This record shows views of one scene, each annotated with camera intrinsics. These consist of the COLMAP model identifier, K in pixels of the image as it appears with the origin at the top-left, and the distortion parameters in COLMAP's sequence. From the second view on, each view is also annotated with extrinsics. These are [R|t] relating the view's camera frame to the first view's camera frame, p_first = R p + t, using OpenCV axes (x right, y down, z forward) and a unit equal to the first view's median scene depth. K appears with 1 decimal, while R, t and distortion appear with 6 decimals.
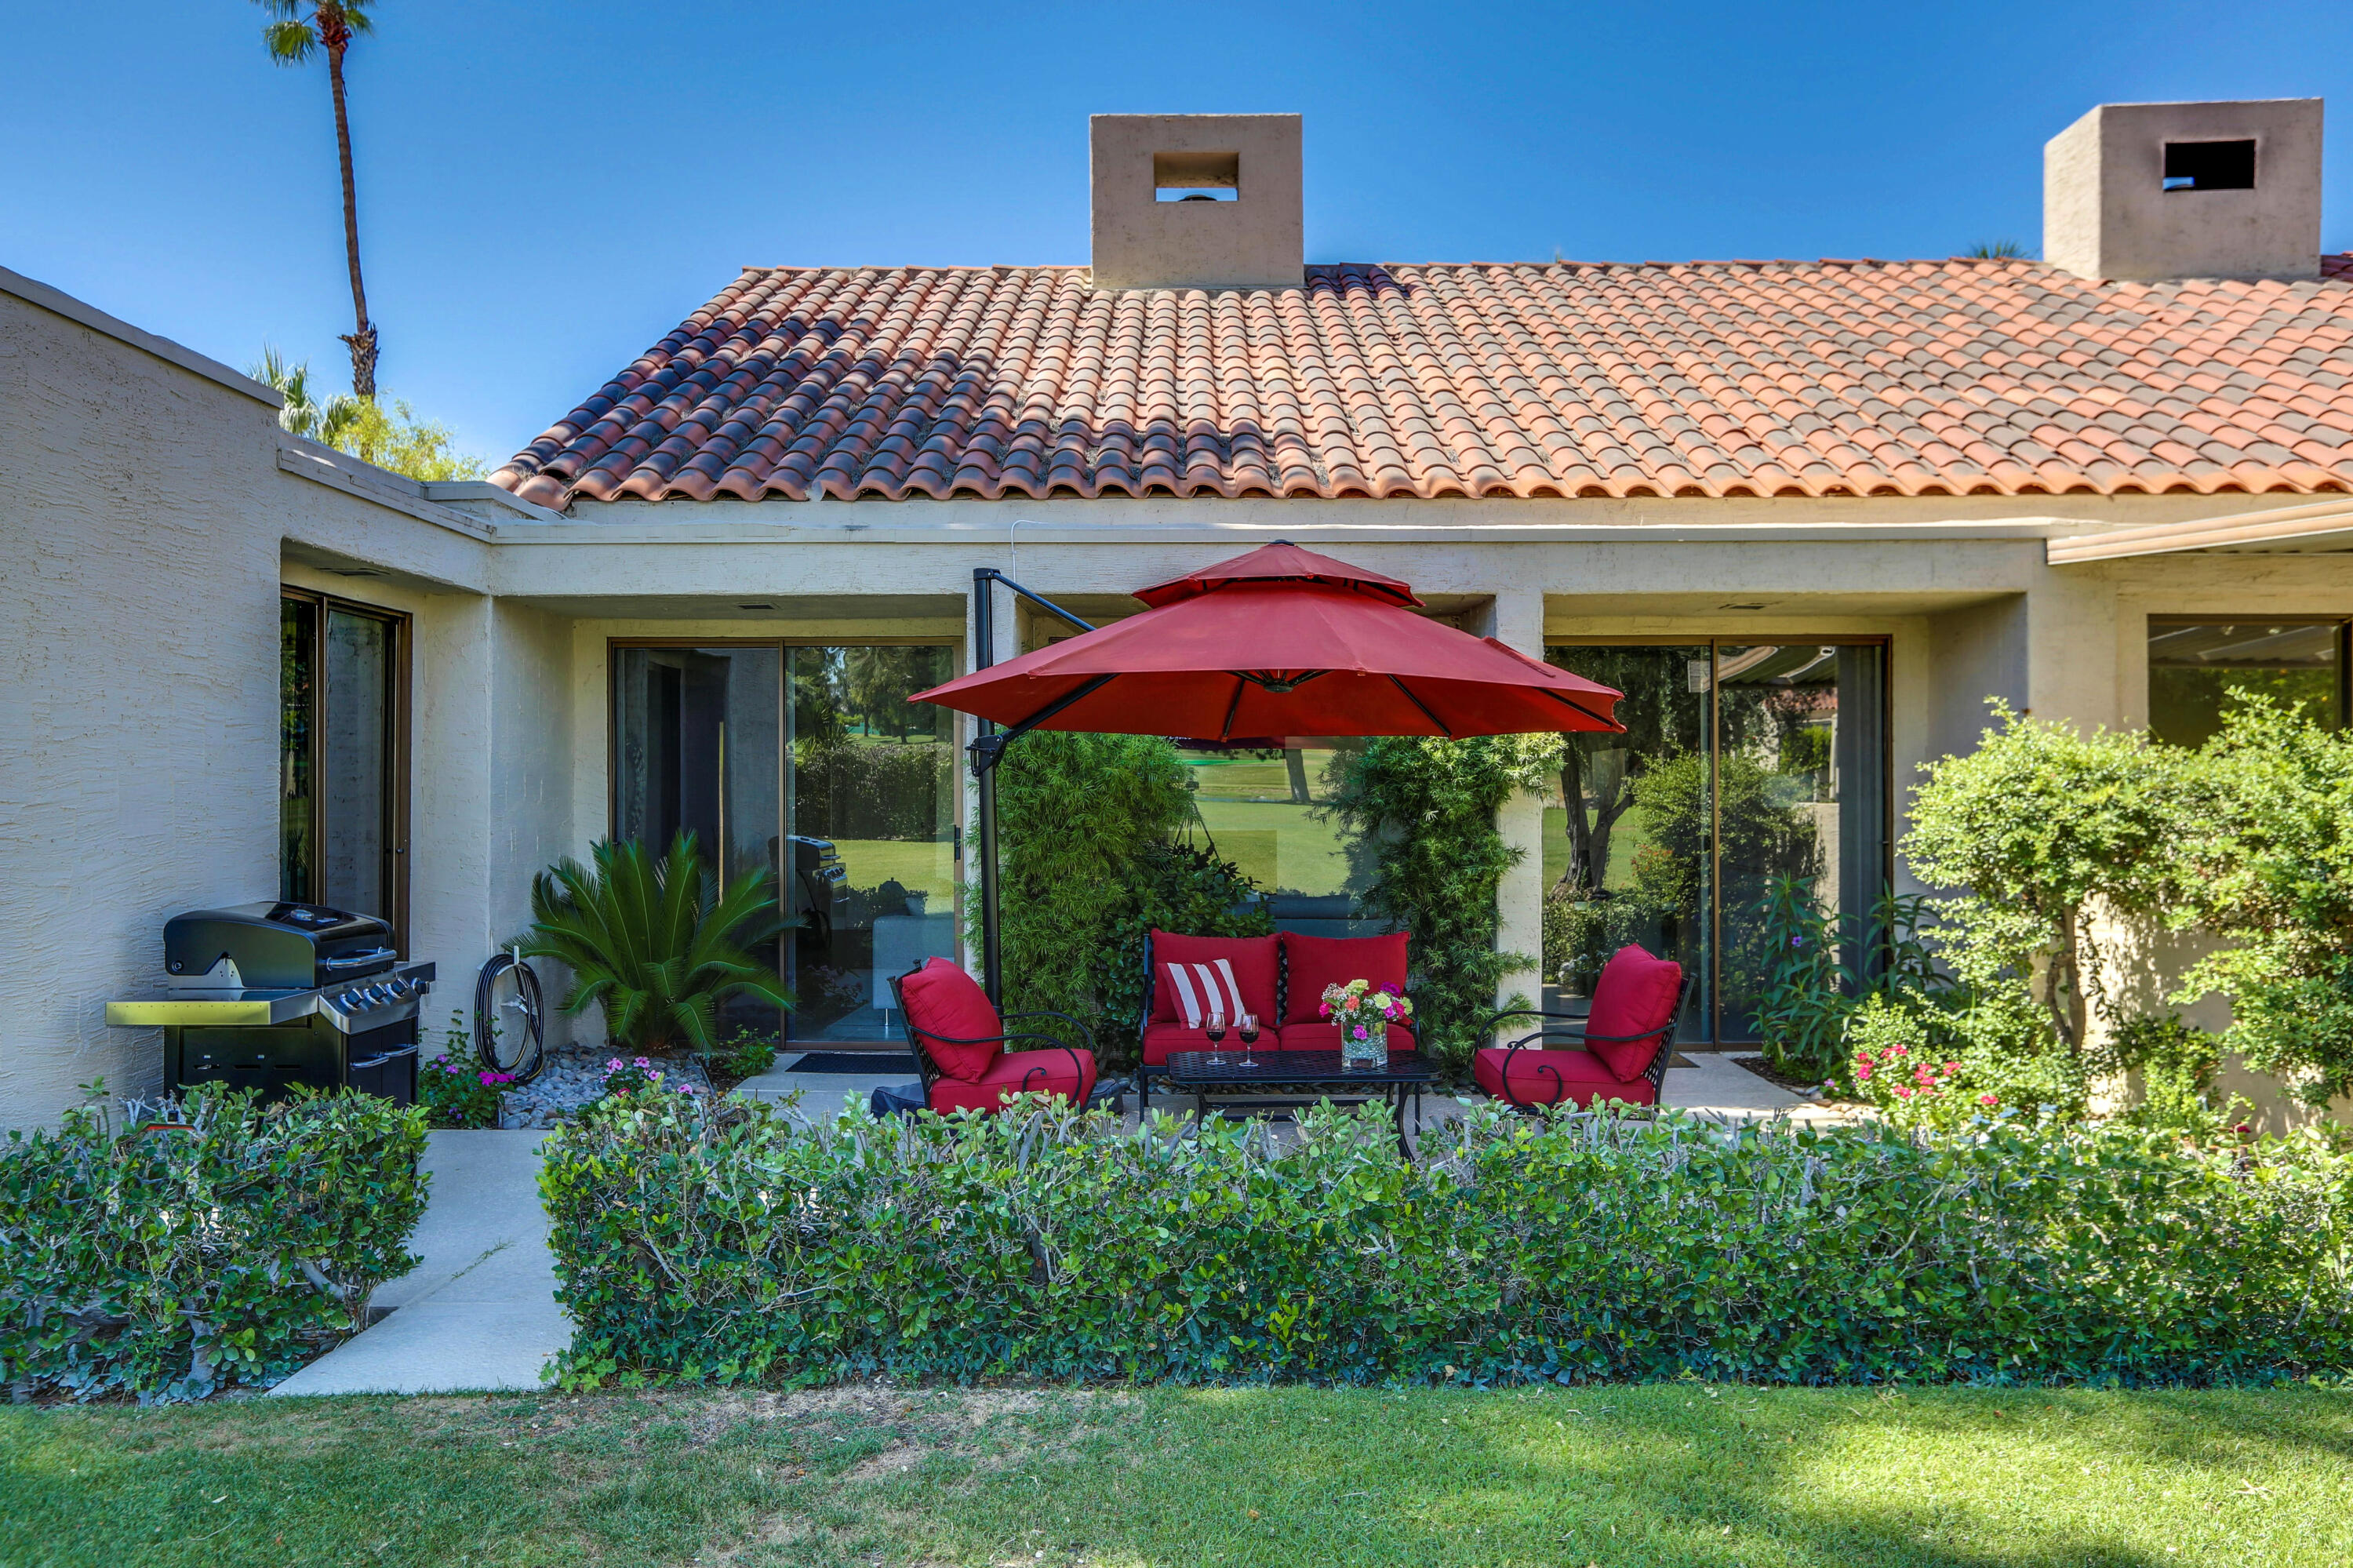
lens RADIAL K [[1801.5, 0, 1165.9], [0, 1801.5, 782.0], [0, 0, 1]] dist [-0.043945, 0.123956]
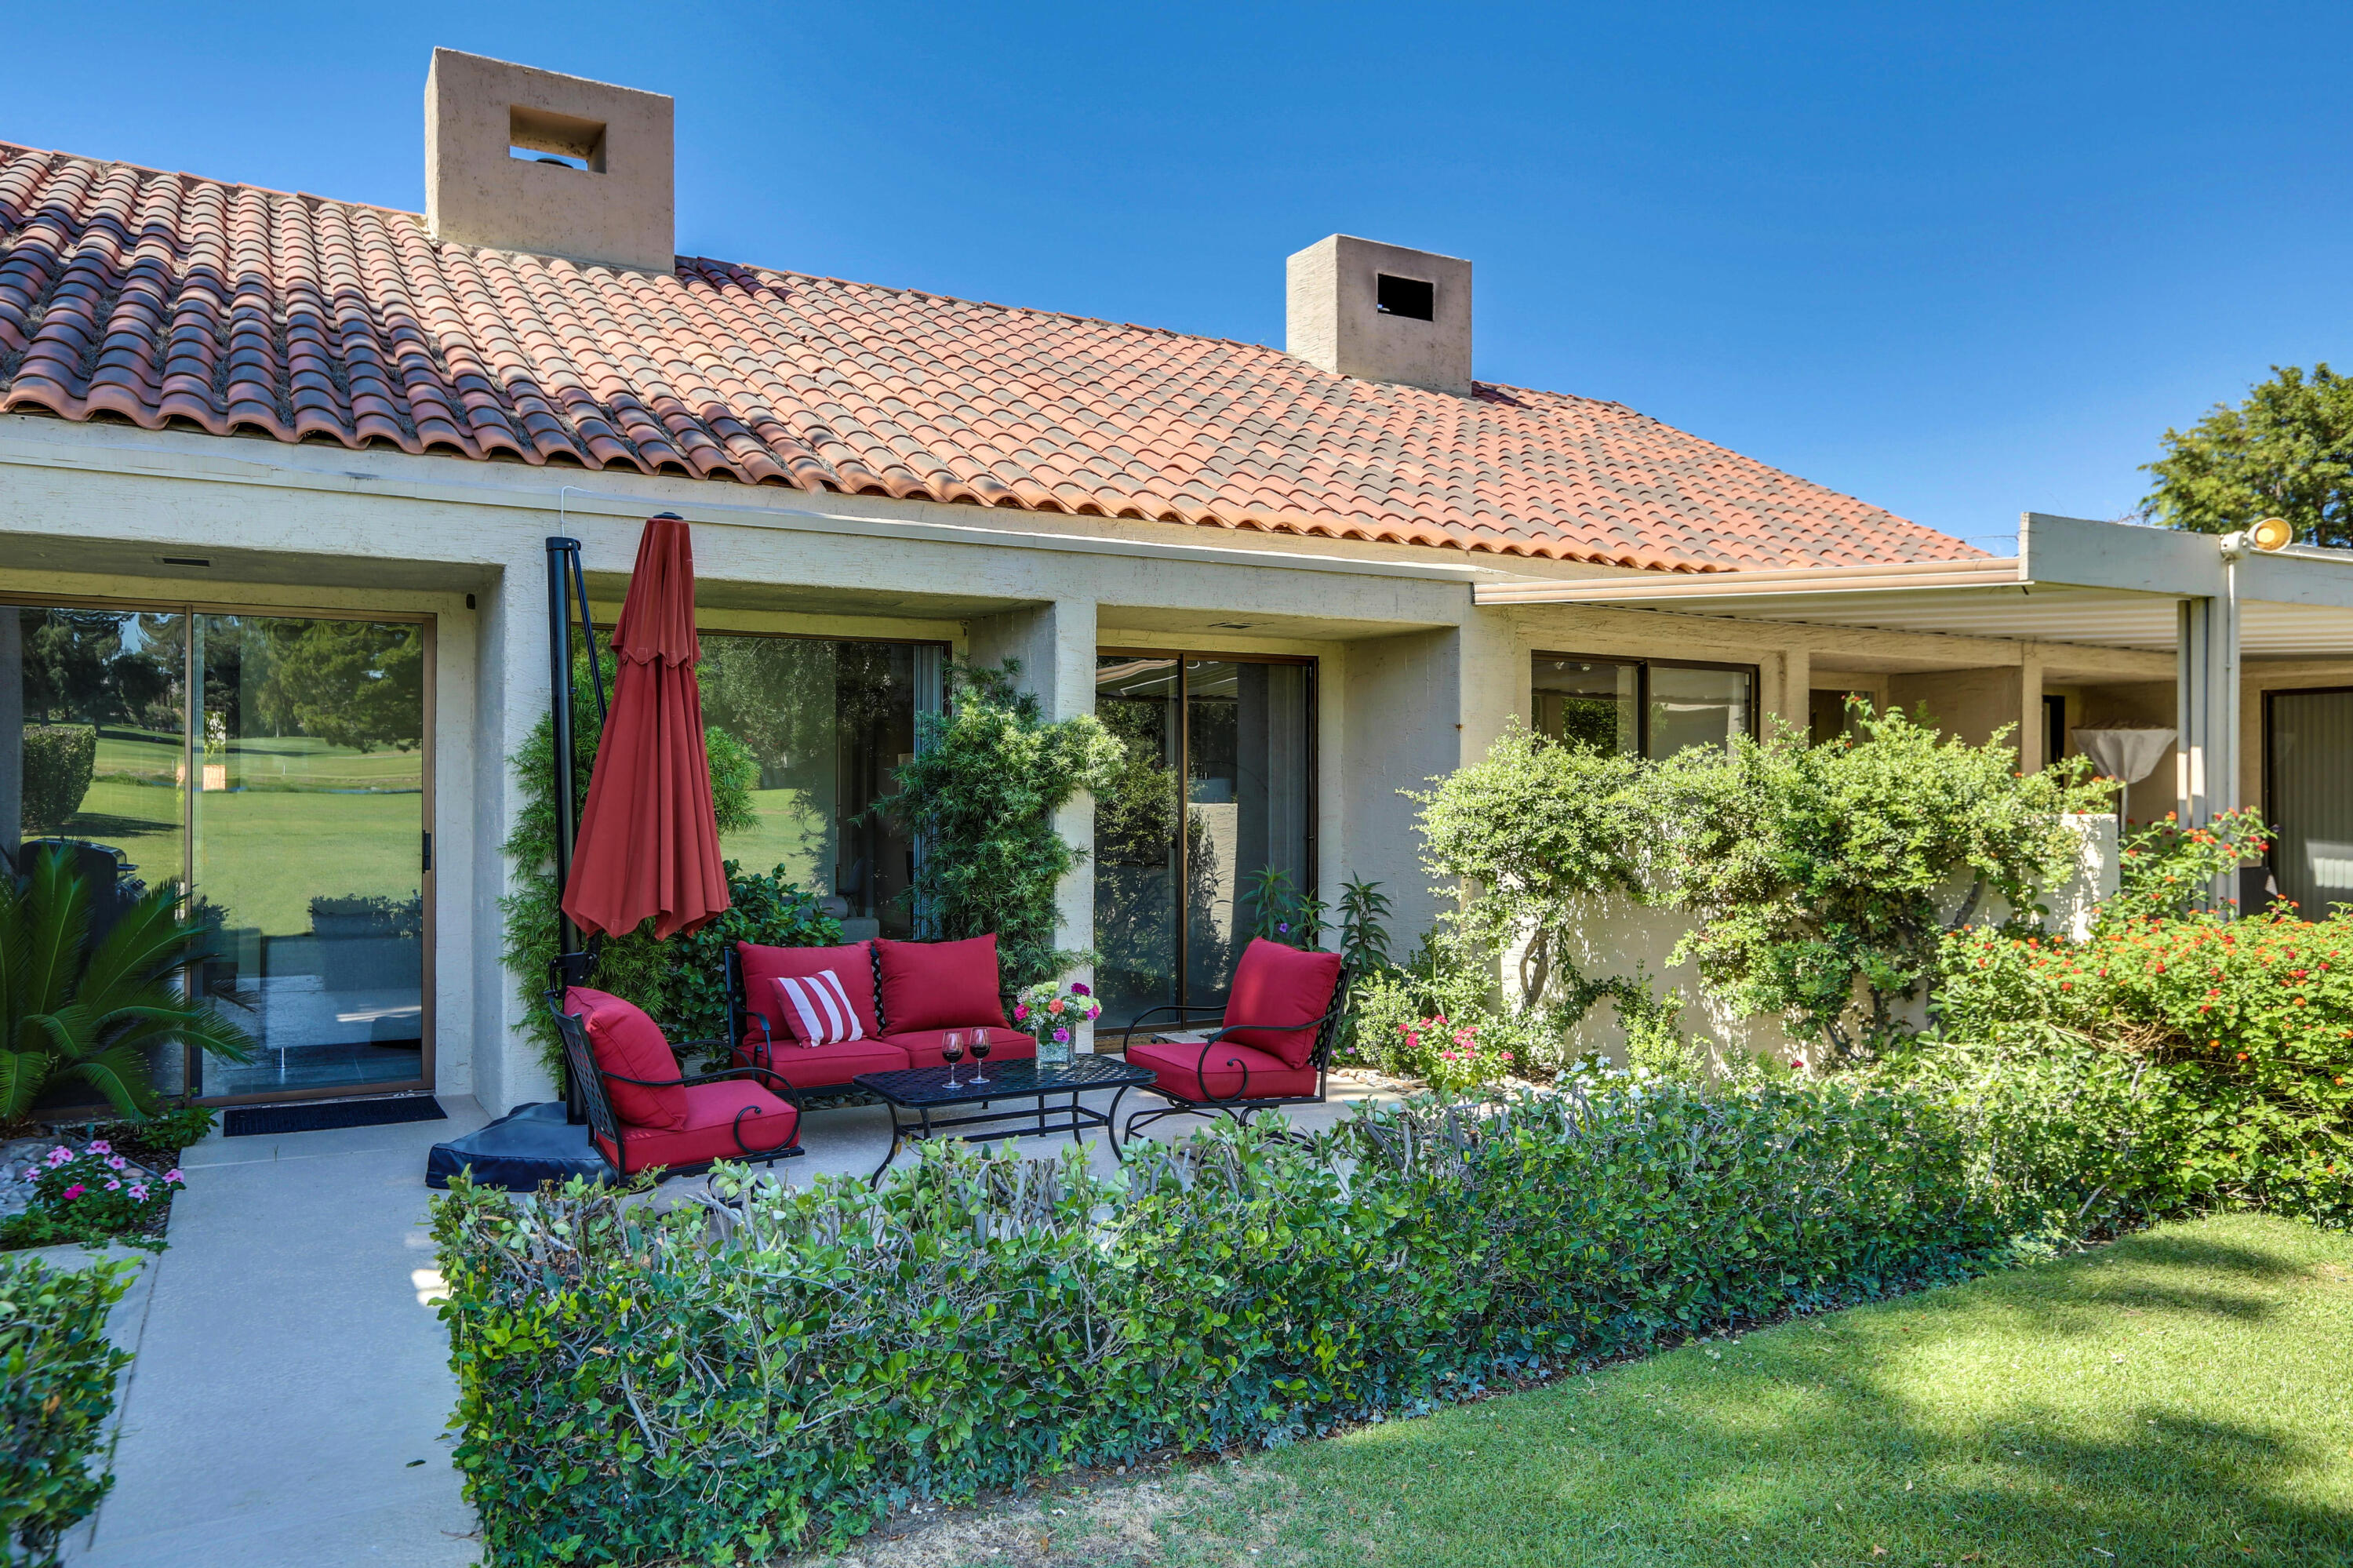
lens RADIAL K [[1645.3, 0, 1176.5], [0, 1645.3, 784.0], [0, 0, 1]] dist [-0.040298, 0.081598]
pose [[0.861791, 0.004220, 0.507246, -0.236078], [-0.005322, 0.999986, 0.000723, -0.001077], [-0.507235, -0.003323, 0.861801, 0.156530]]
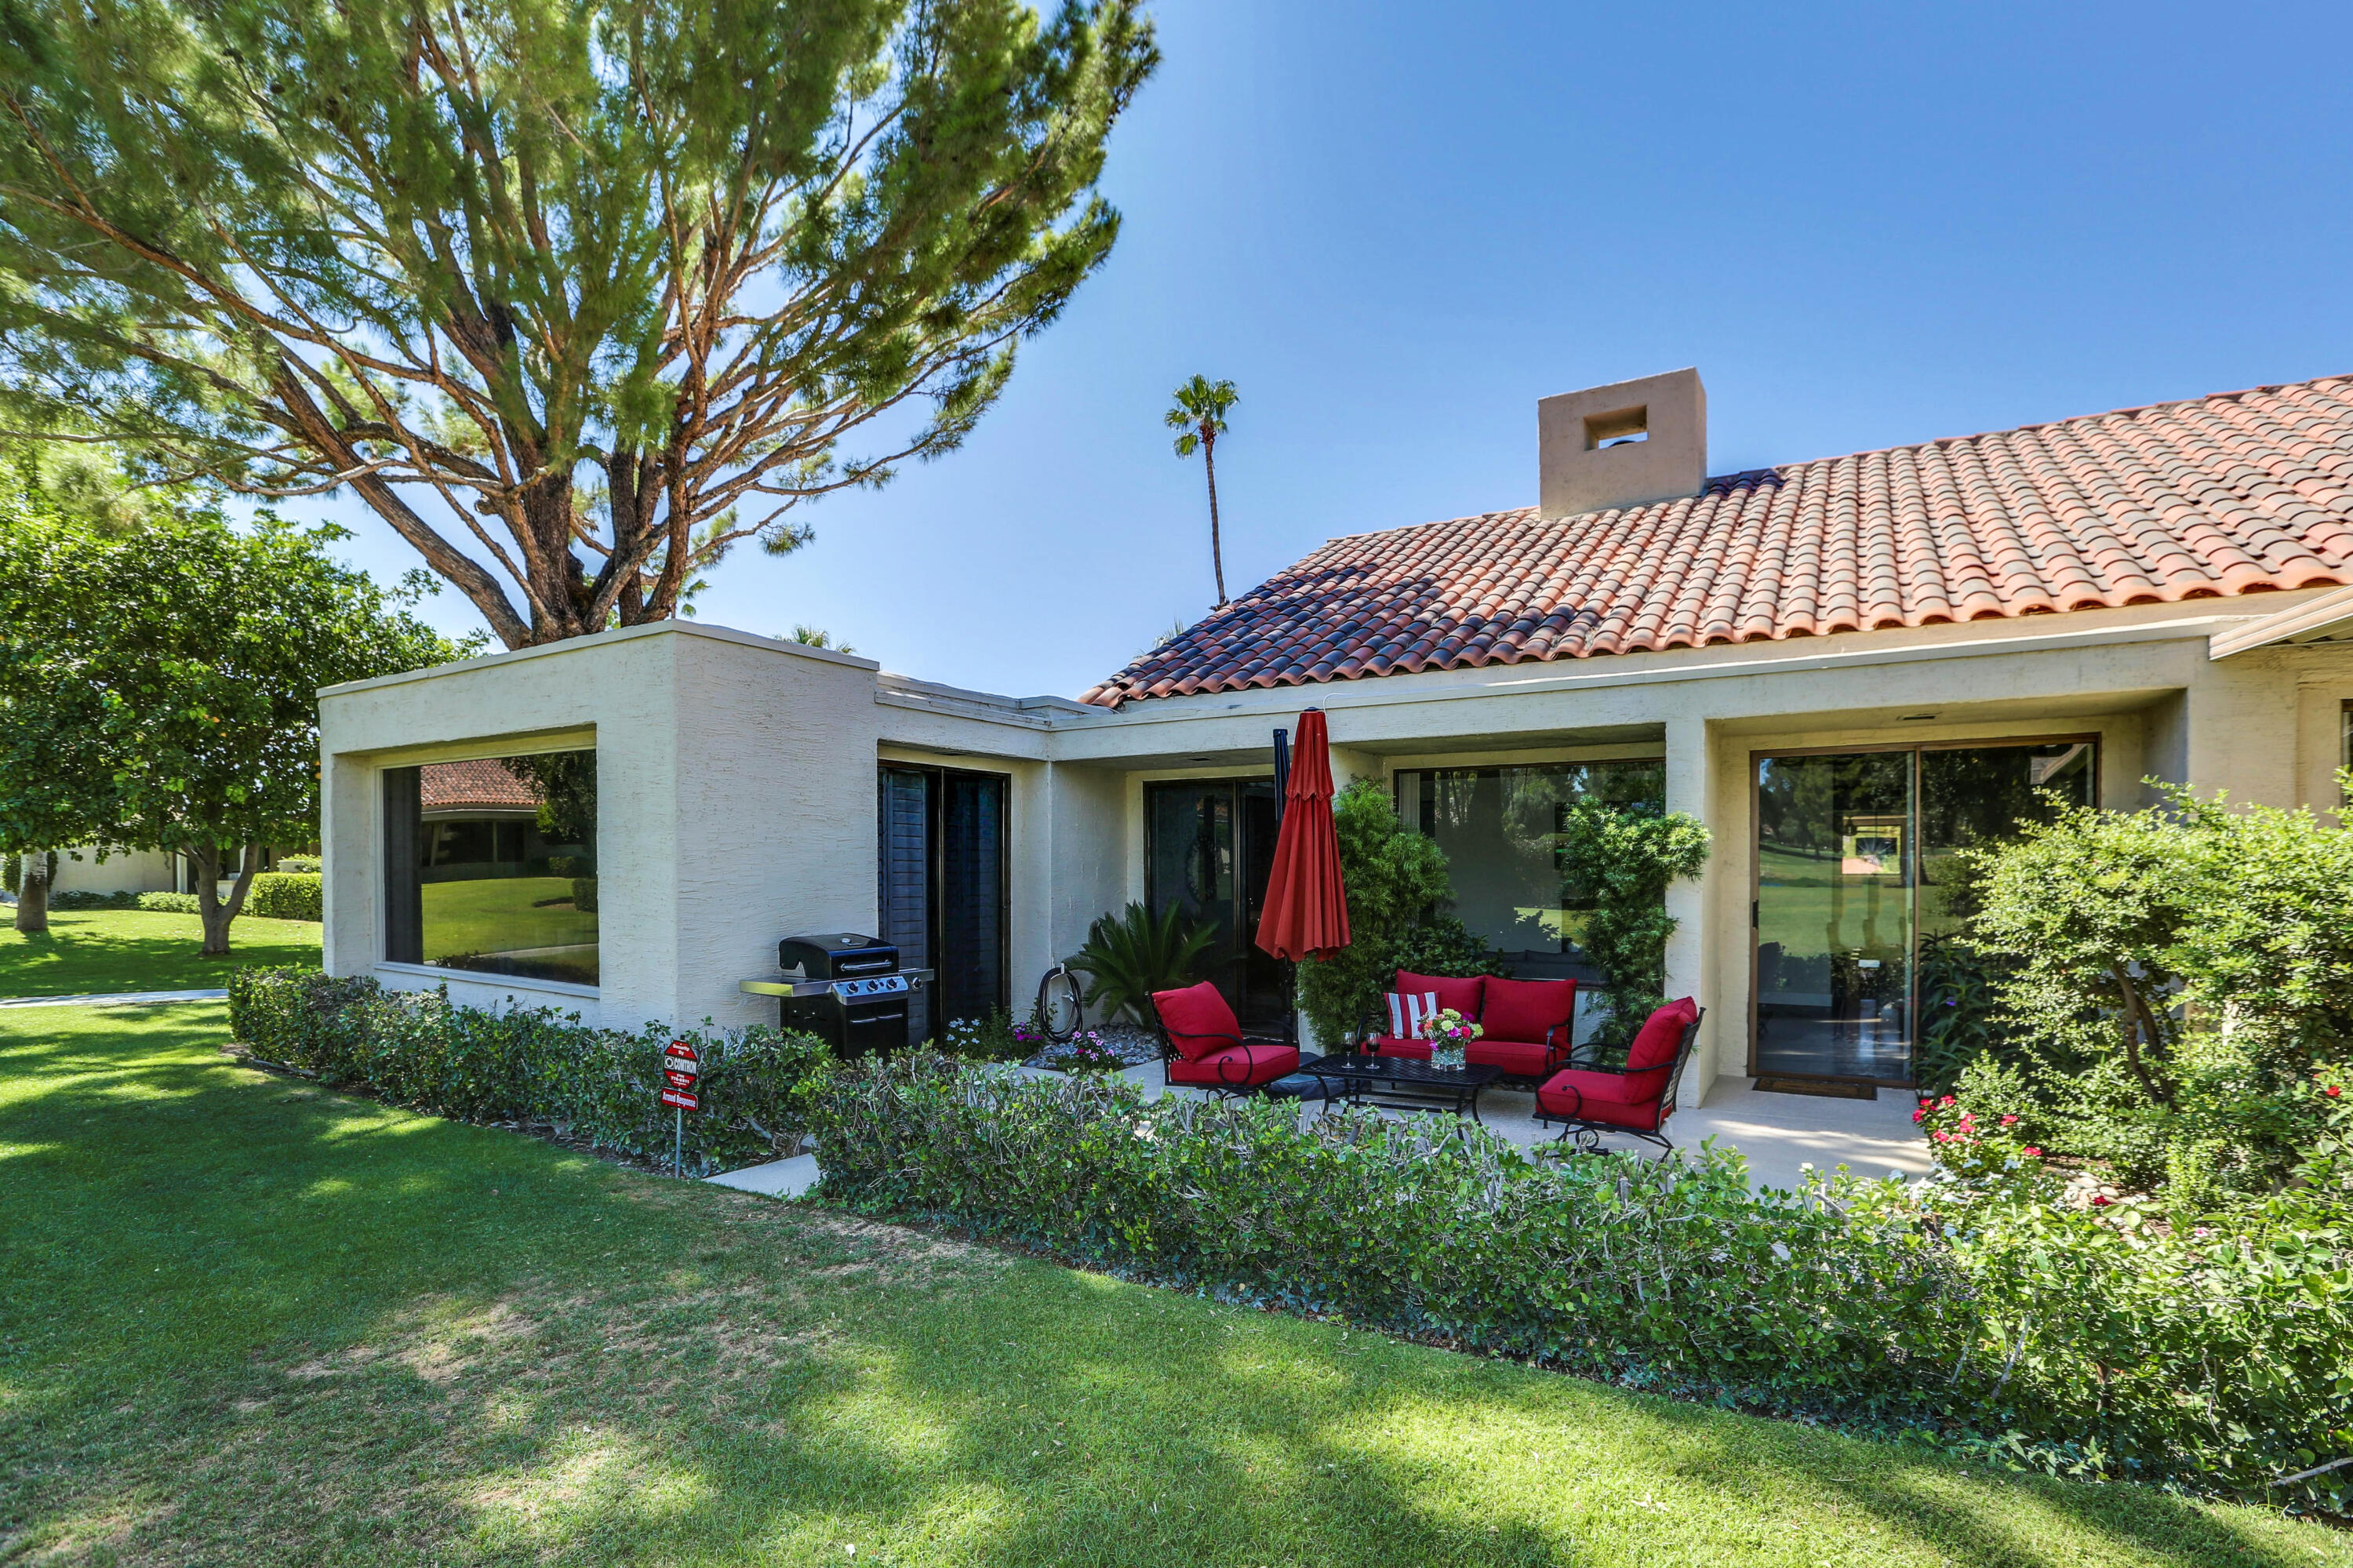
lens RADIAL K [[1155.5, 0, 1173.0], [0, 1155.5, 868.5], [0, 0, 1]] dist [-0.018973, 0.000313]
pose [[0.855382, -0.002106, -0.517994, 0.314713], [0.004859, 0.999980, 0.003959, -0.003915], [0.517976, -0.005903, 0.855375, 0.105079]]
